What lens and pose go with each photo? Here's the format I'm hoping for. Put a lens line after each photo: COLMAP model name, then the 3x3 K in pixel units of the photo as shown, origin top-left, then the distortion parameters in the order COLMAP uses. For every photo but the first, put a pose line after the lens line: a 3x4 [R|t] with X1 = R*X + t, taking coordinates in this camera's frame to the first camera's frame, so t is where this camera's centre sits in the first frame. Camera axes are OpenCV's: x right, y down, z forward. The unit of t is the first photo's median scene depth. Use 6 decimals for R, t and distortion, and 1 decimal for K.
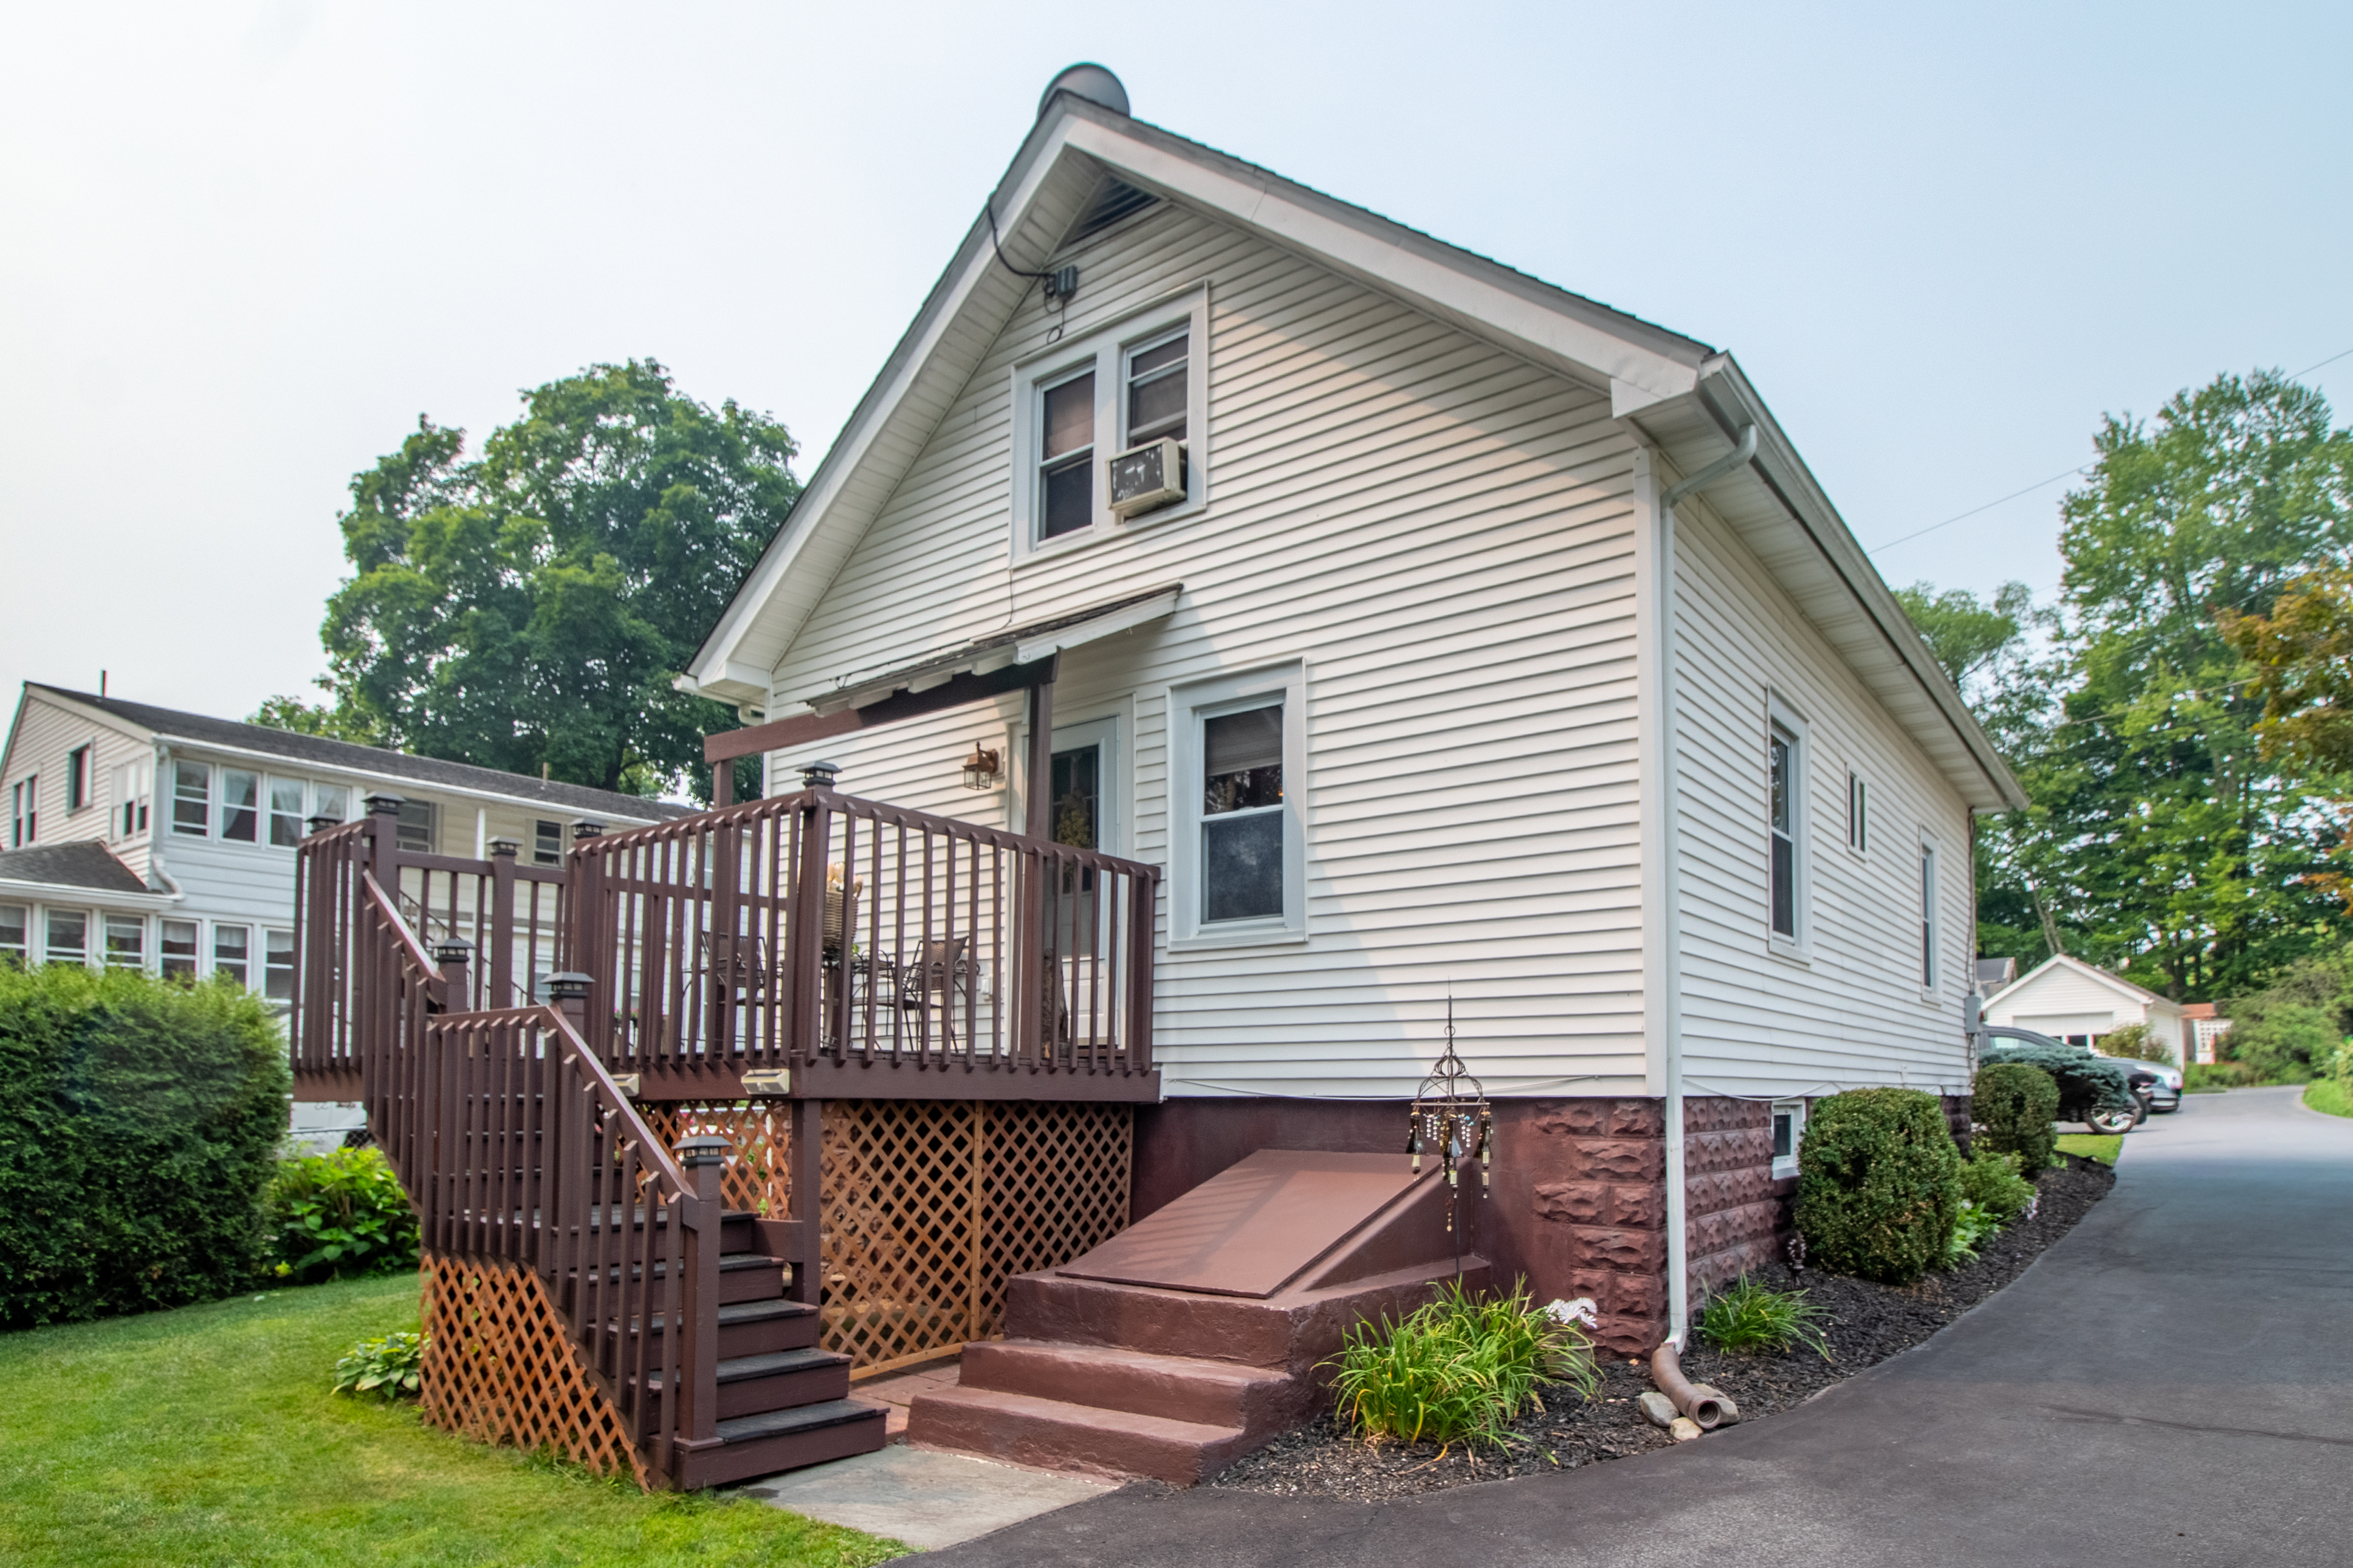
lens RADIAL K [[1291.4, 0, 1180.9], [0, 1291.4, 635.2], [0, 0, 1]] dist [0.002055, -0.010828]
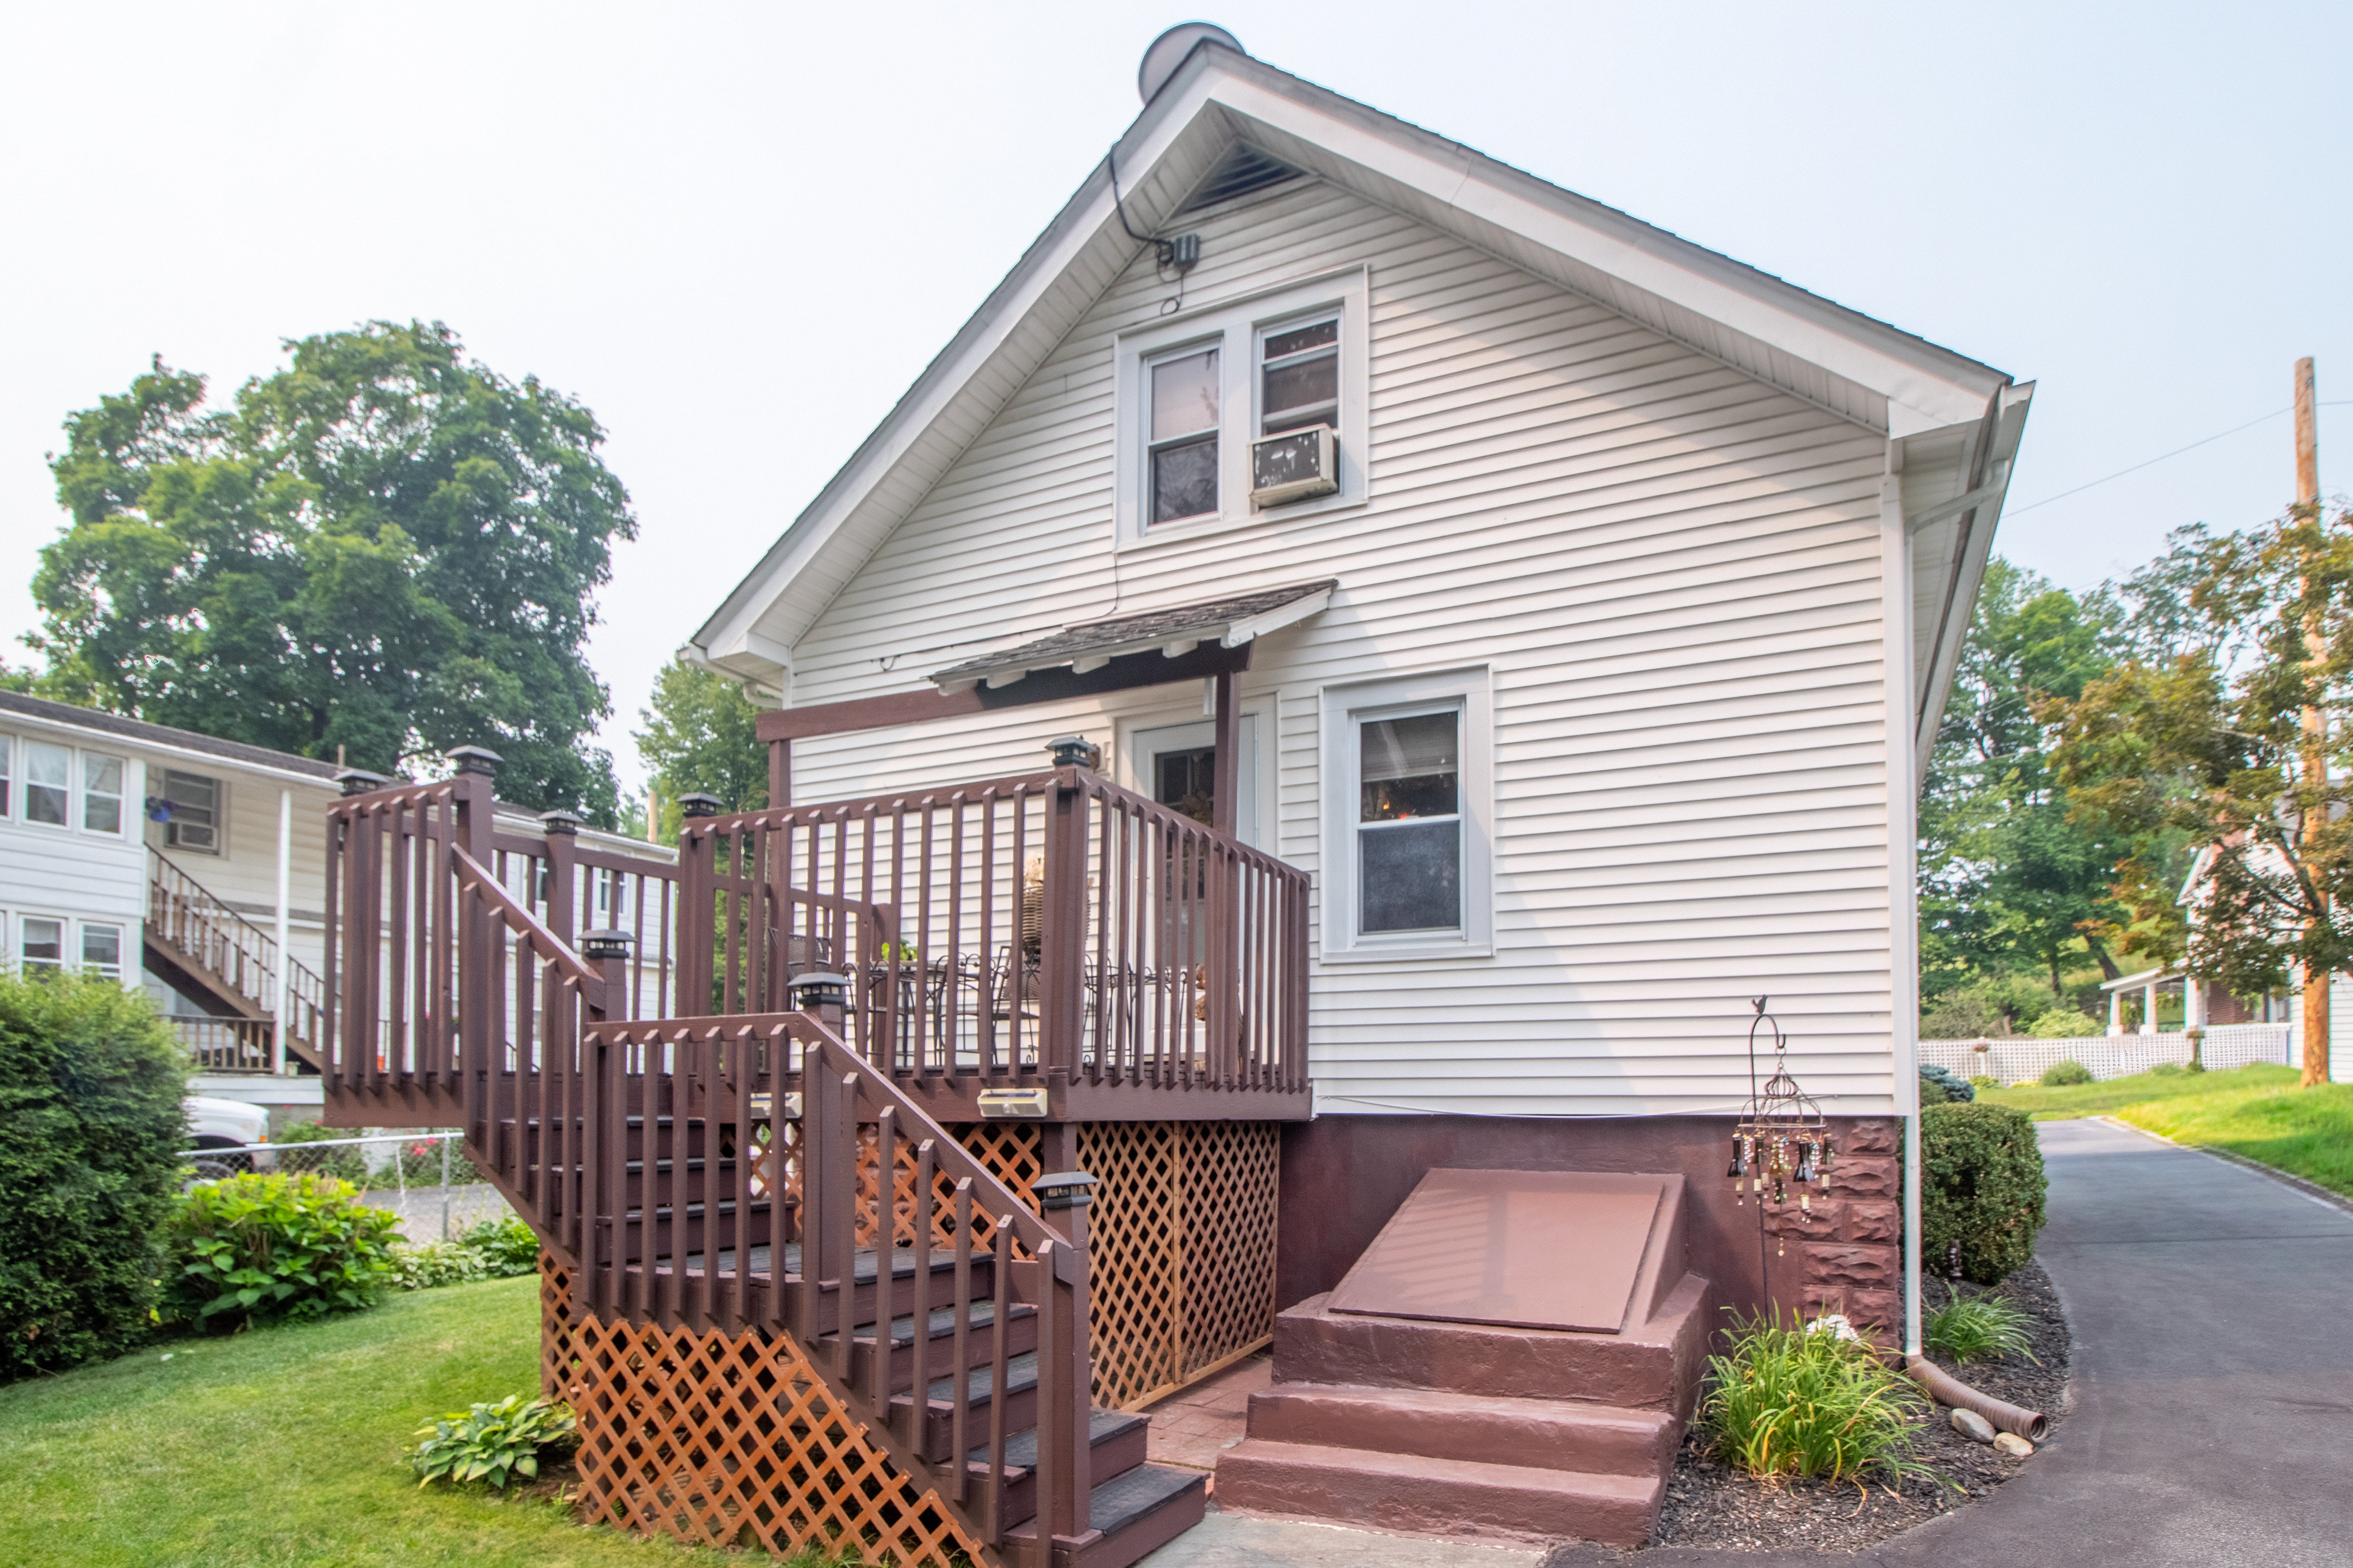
lens RADIAL K [[1213.2, 0, 1142.7], [0, 1213.2, 717.5], [0, 0, 1]] dist [0.003494, -0.010796]
pose [[0.978591, 0.060155, 0.196828, -0.285324], [-0.067419, 0.997261, 0.030409, 0.040211], [-0.194459, -0.043028, 0.979966, 0.137594]]
